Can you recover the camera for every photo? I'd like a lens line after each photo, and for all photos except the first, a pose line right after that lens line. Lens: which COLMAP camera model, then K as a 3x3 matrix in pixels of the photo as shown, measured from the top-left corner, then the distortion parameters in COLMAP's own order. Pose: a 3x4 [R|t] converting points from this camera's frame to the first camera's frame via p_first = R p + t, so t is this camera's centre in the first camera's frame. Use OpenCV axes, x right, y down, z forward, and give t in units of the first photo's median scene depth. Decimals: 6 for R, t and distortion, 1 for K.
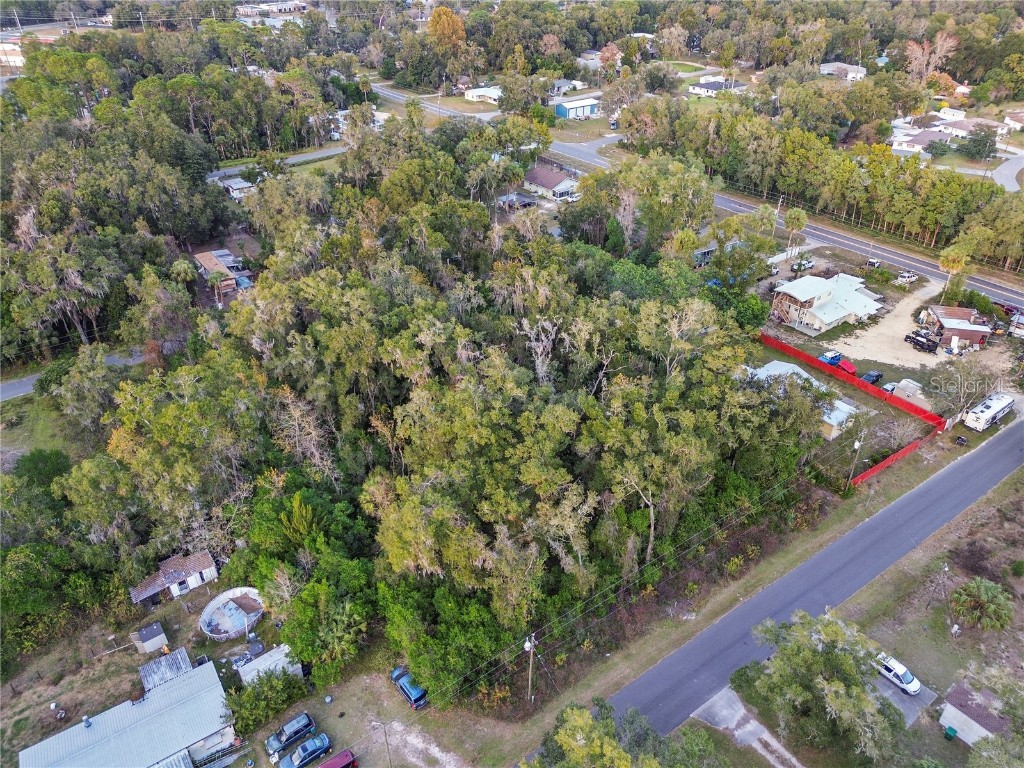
lens RADIAL K [[723.9, 0, 510.4], [0, 723.9, 385.5], [0, 0, 1]] dist [0.071273, -0.068838]
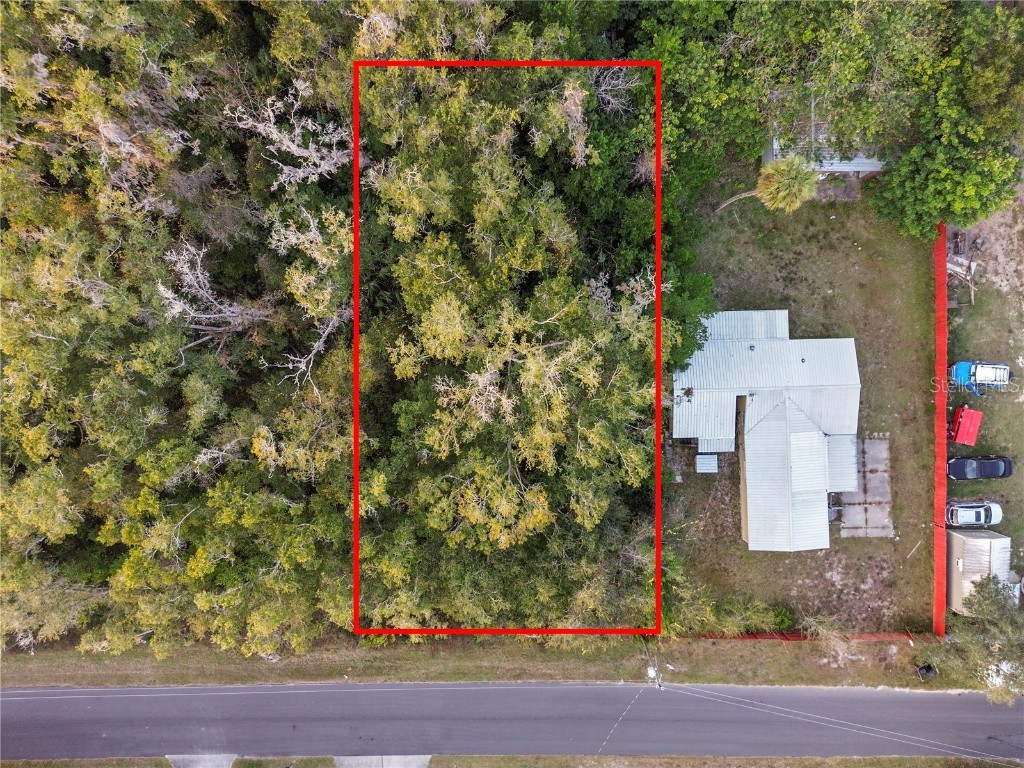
lens RADIAL K [[723.9, 0, 510.4], [0, 723.9, 385.5], [0, 0, 1]] dist [0.071273, -0.068838]
pose [[0.821259, 0.570555, 0.000651, 0.242057], [-0.301056, 0.432372, 0.849953, -0.451906], [0.484663, -0.698227, 0.526859, 0.766584]]
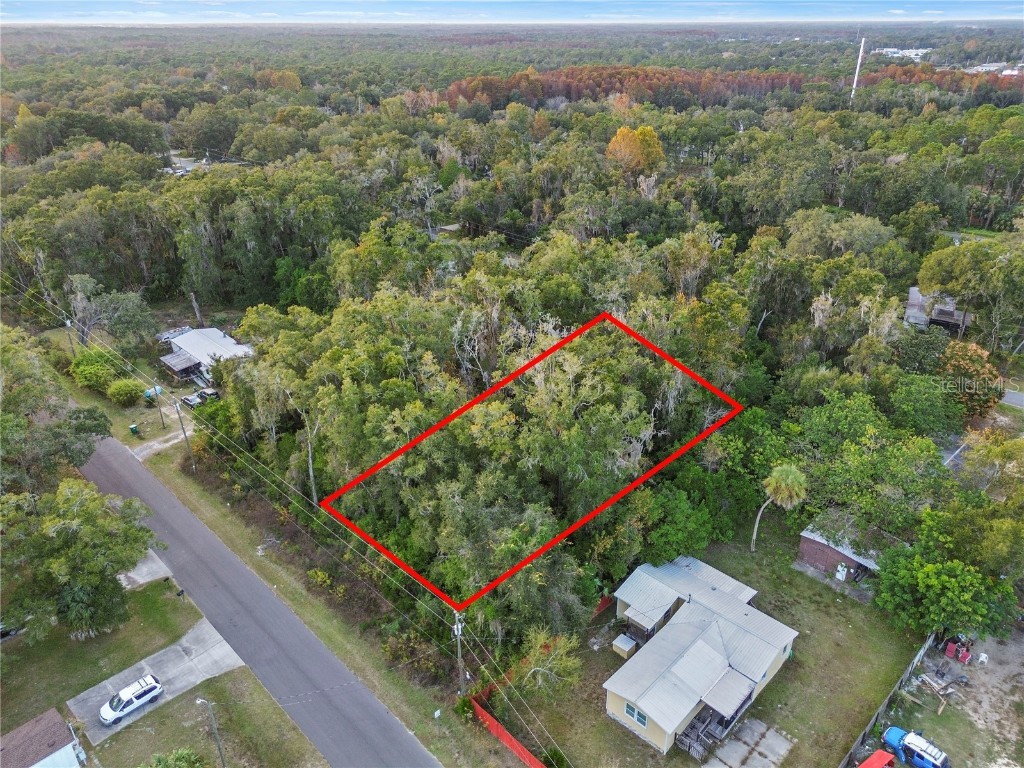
lens RADIAL K [[723.9, 0, 510.4], [0, 723.9, 385.5], [0, 0, 1]] dist [0.071273, -0.068838]
pose [[0.160970, 0.439666, -0.883619, 0.898074], [-0.531586, 0.792958, 0.297716, -0.279344], [0.831568, 0.421796, 0.361362, 0.695021]]
